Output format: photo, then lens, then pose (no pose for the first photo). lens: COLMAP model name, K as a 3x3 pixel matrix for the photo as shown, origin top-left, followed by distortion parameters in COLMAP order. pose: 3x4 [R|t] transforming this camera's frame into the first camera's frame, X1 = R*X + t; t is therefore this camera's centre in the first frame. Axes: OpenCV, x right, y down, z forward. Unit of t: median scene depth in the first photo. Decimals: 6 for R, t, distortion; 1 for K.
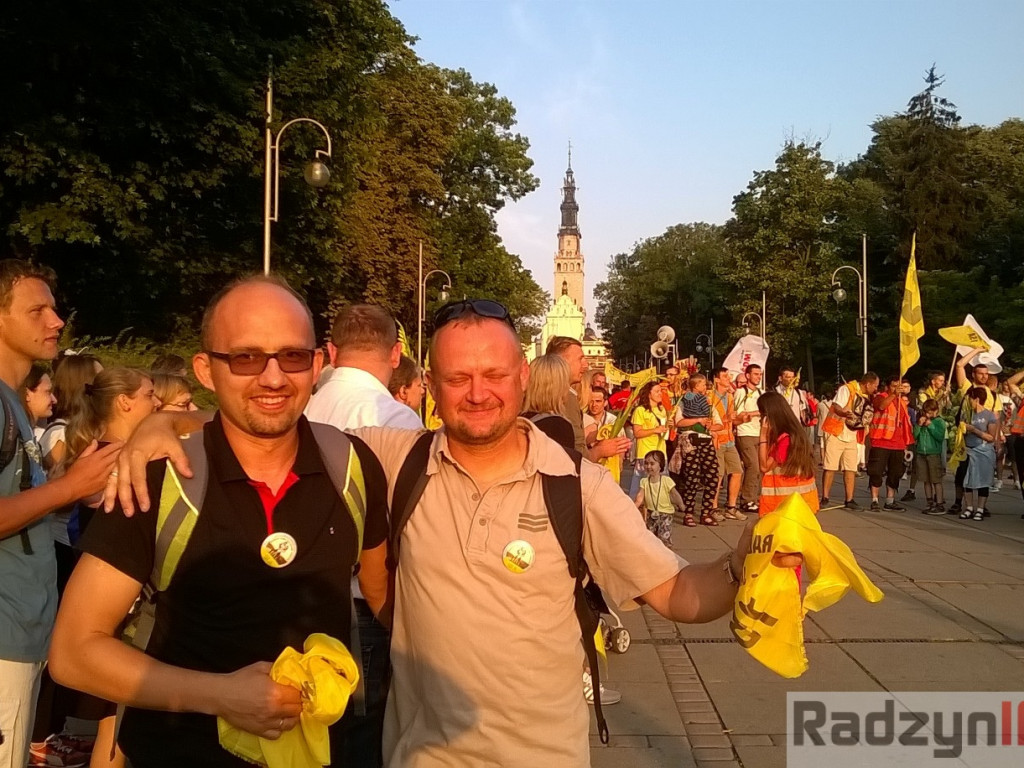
lens RADIAL K [[947.1, 0, 525.9], [0, 947.1, 383.6], [0, 0, 1]] dist [0.007485, -0.191356]
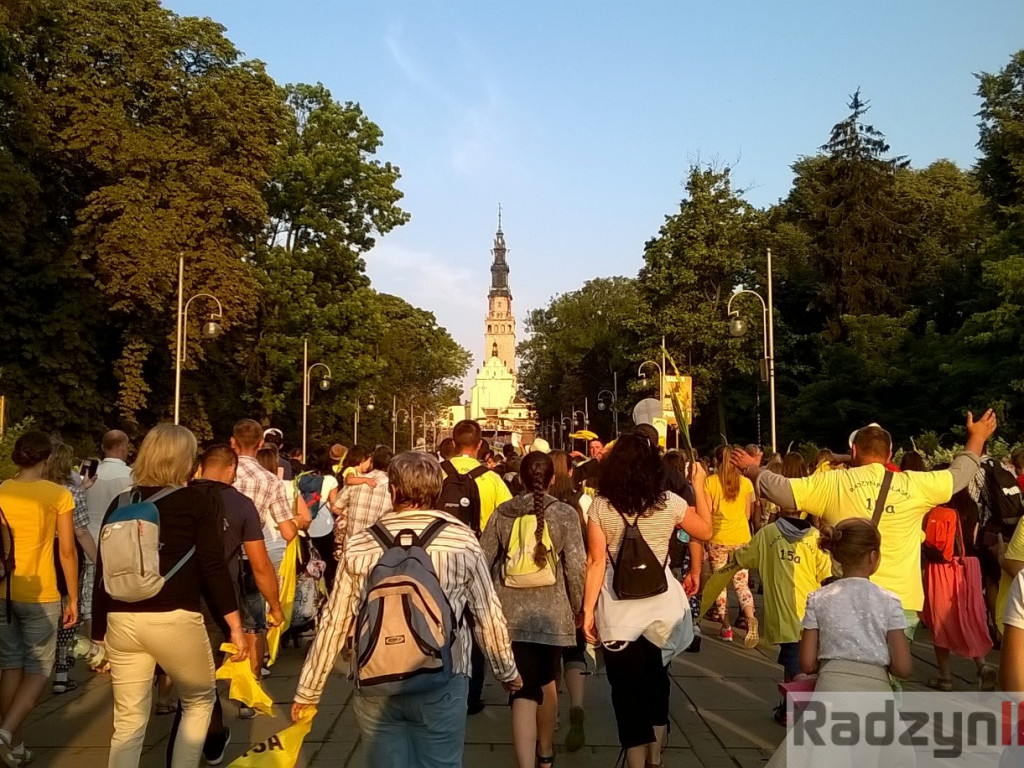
lens RADIAL K [[944.5, 0, 512.3], [0, 944.5, 386.5], [0, 0, 1]] dist [0.011532, -0.171848]
pose [[0.998766, -0.001645, 0.049646, 0.067146], [0.004821, 0.997943, -0.063920, 0.000462], [-0.049439, 0.064080, 0.996719, 0.151637]]
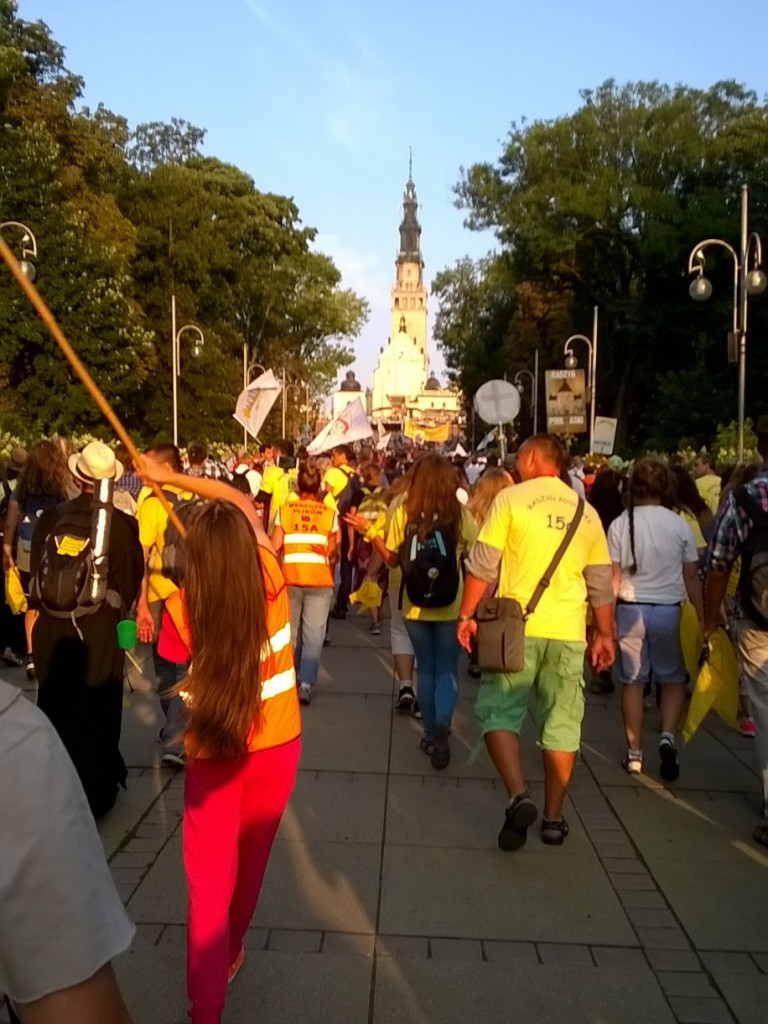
lens RADIAL K [[944.5, 0, 384.0], [0, 944.5, 512.0], [0, 0, 1]] dist [0.011532, -0.171848]
pose [[0.999927, 0.004780, 0.011096, 0.108579], [-0.005518, 0.997707, 0.067450, 0.026482], [-0.010748, -0.067506, 0.997661, 1.183504]]
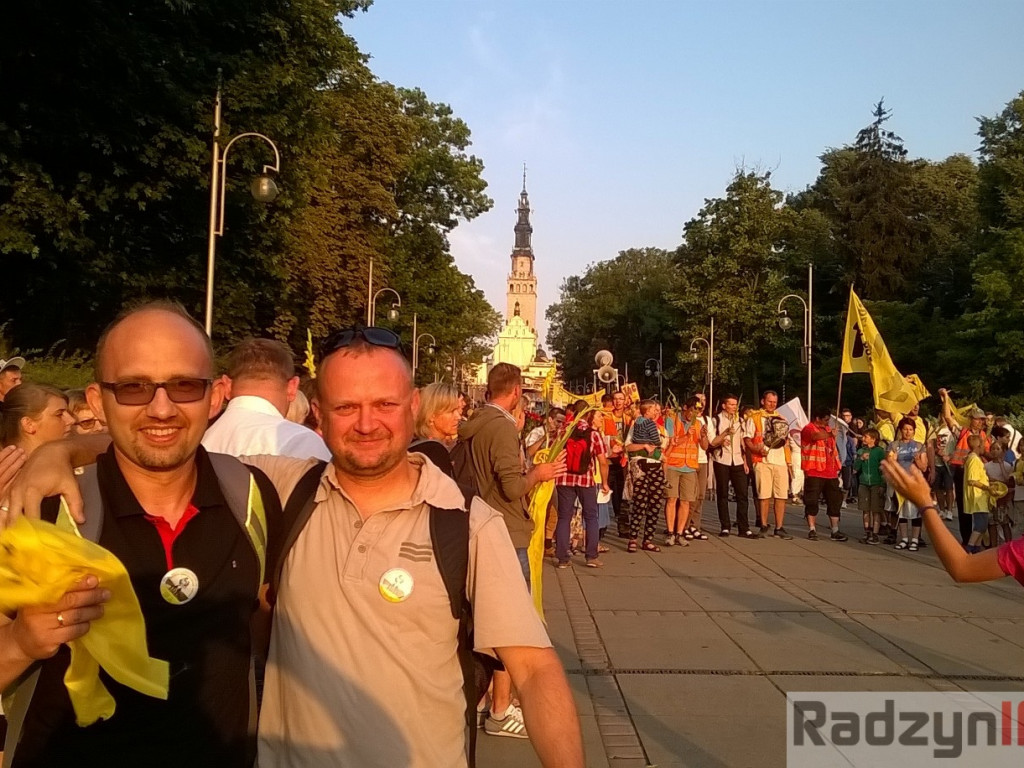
lens RADIAL K [[947.1, 0, 525.9], [0, 947.1, 383.6], [0, 0, 1]] dist [0.007485, -0.191356]
pose [[0.998460, 0.020580, 0.051522, 0.001706], [-0.019470, 0.999570, -0.021943, -0.000605], [-0.051951, 0.020906, 0.998431, 0.000911]]
